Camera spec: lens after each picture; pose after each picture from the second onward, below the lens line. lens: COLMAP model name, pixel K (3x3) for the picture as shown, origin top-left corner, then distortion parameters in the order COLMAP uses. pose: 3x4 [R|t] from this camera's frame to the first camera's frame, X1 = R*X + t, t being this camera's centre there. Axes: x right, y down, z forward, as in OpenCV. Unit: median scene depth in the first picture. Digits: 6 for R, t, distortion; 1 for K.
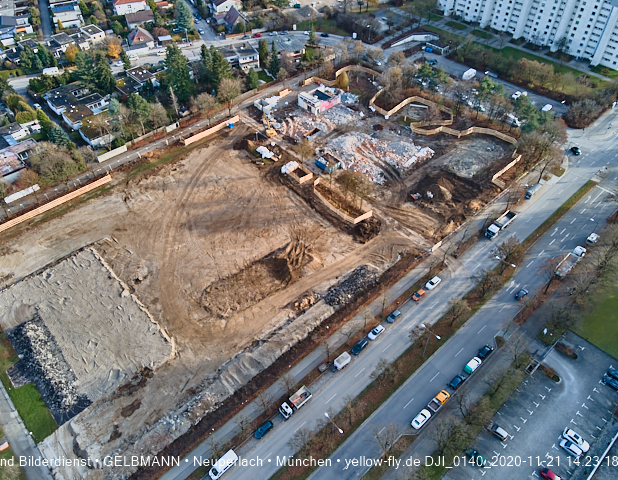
lens RADIAL K [[478.0, 0, 298.9], [0, 478.0, 239.3], [0, 0, 1]] dist [0.059669, -0.062744]
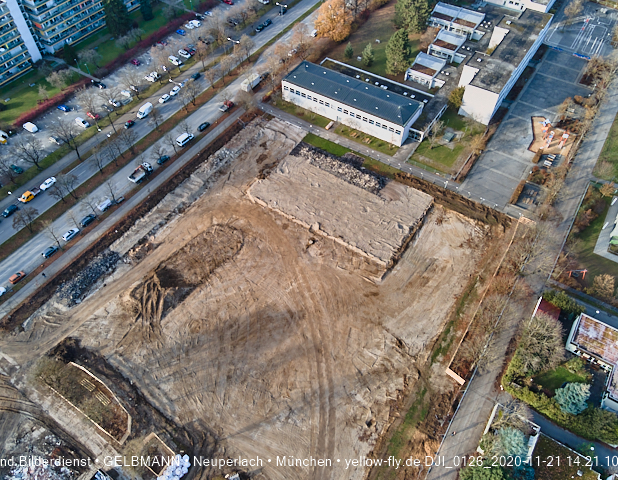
lens RADIAL K [[478.0, 0, 298.9], [0, 478.0, 239.3], [0, 0, 1]] dist [0.059669, -0.062744]
pose [[-0.969626, 0.203996, -0.134948, -0.160063], [-0.161943, -0.121953, 0.979235, -0.802677], [0.183303, 0.971346, 0.151284, 0.772651]]
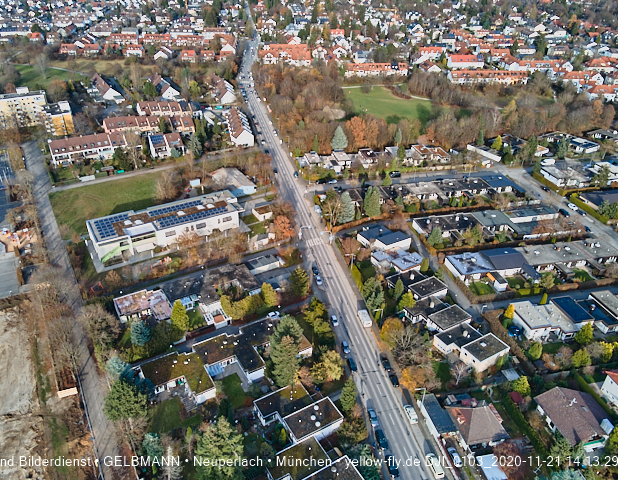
lens RADIAL K [[478.0, 0, 298.9], [0, 478.0, 239.3], [0, 0, 1]] dist [0.059669, -0.062744]
pose [[-0.207654, 0.521563, -0.827558, 0.038971], [-0.708124, 0.503506, 0.495017, -1.006065], [0.674863, 0.688806, 0.264776, 0.989412]]
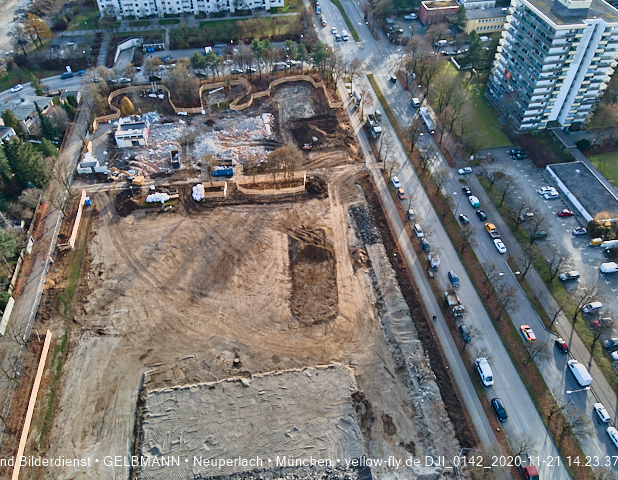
lens RADIAL K [[478.0, 0, 298.9], [0, 478.0, 239.3], [0, 0, 1]] dist [0.059669, -0.062744]
pose [[0.555723, -0.596119, 0.579495, -0.584844], [0.601300, 0.769555, 0.214997, -0.187346], [-0.574117, 0.228972, 0.786105, 0.192303]]
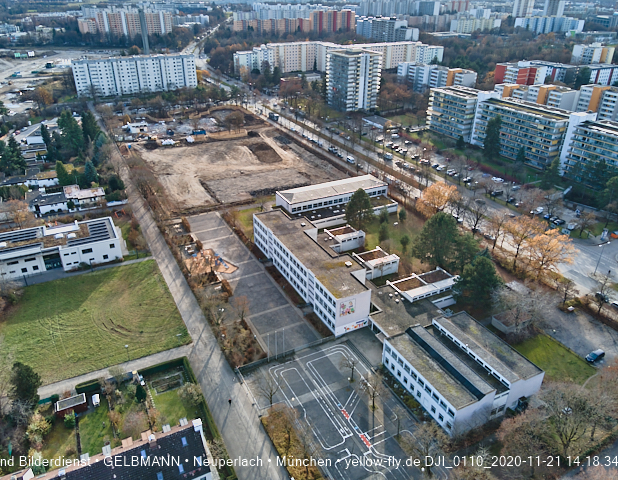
lens RADIAL K [[478.0, 0, 298.9], [0, 478.0, 239.3], [0, 0, 1]] dist [0.059669, -0.062744]
pose [[0.272114, -0.441960, 0.854766, -1.759710], [0.688914, 0.709653, 0.147614, 0.131191], [-0.671827, 0.548692, 0.497579, 0.094293]]
